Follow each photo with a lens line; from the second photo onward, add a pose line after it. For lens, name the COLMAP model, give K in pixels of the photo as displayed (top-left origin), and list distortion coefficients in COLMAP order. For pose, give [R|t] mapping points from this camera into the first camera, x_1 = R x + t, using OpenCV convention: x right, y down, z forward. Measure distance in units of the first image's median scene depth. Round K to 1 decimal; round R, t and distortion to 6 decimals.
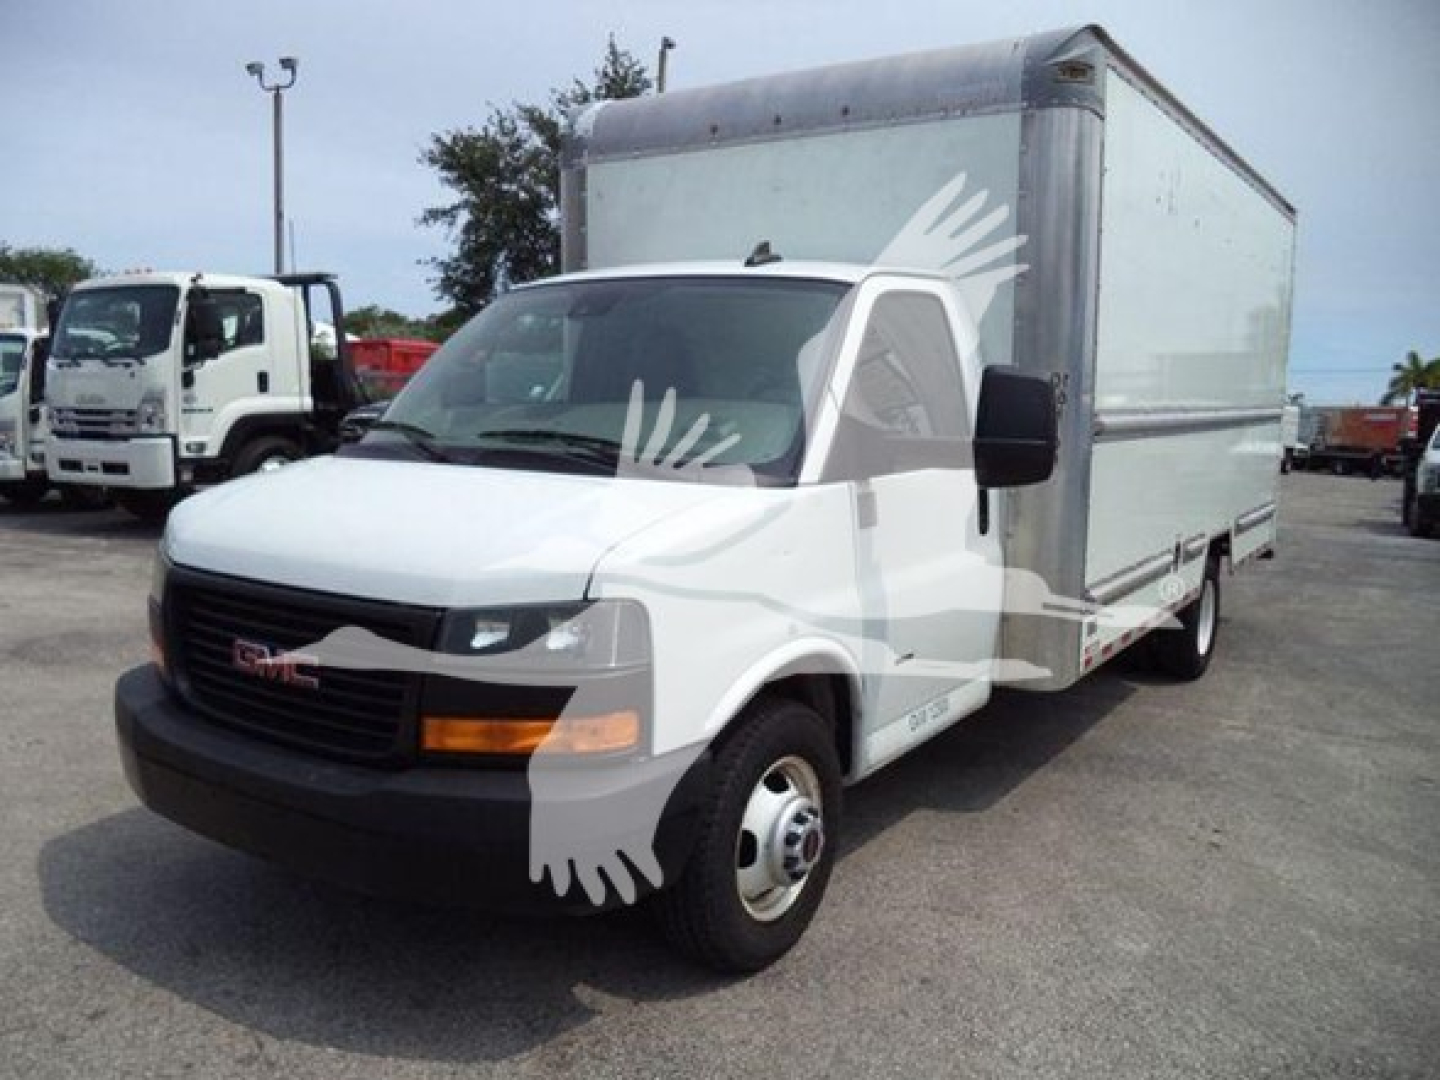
lens RADIAL K [[1162.5, 0, 716.3], [0, 1162.5, 543.9], [0, 0, 1]] dist [-0.027135, 0.007855]
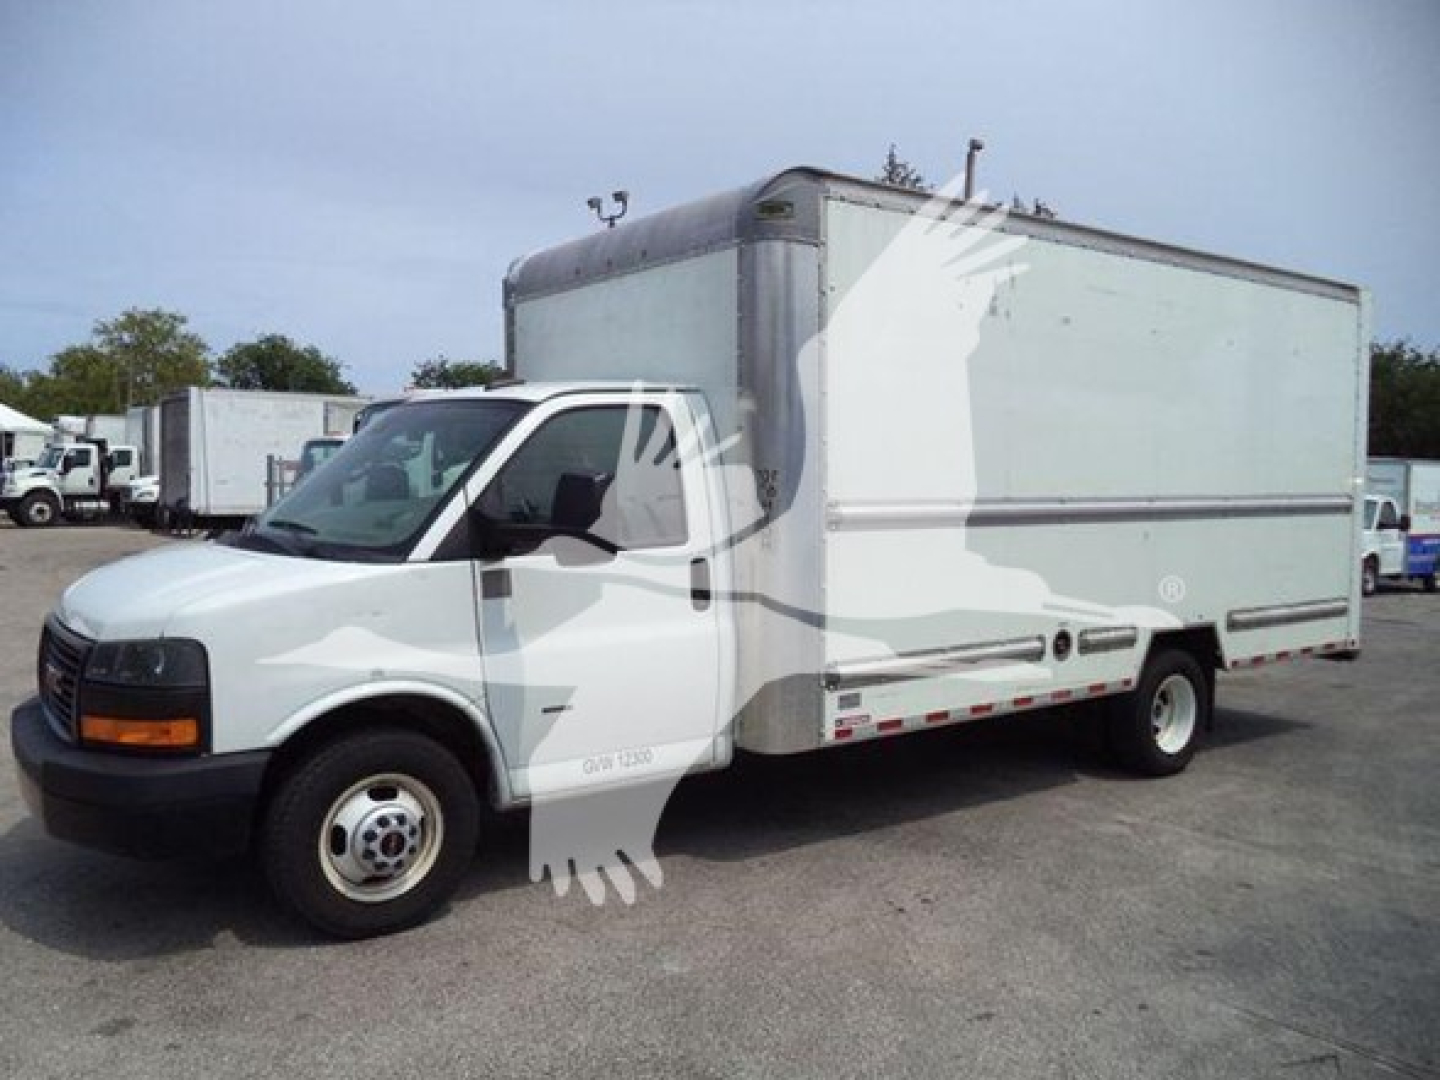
lens RADIAL K [[1162.5, 0, 730.7], [0, 1162.5, 554.0], [0, 0, 1]] dist [-0.027135, 0.007855]
pose [[0.946038, 0.012503, -0.323815, 0.607379], [-0.034886, 0.997378, -0.063410, 0.007059], [0.322173, 0.071285, 0.943993, -0.075237]]
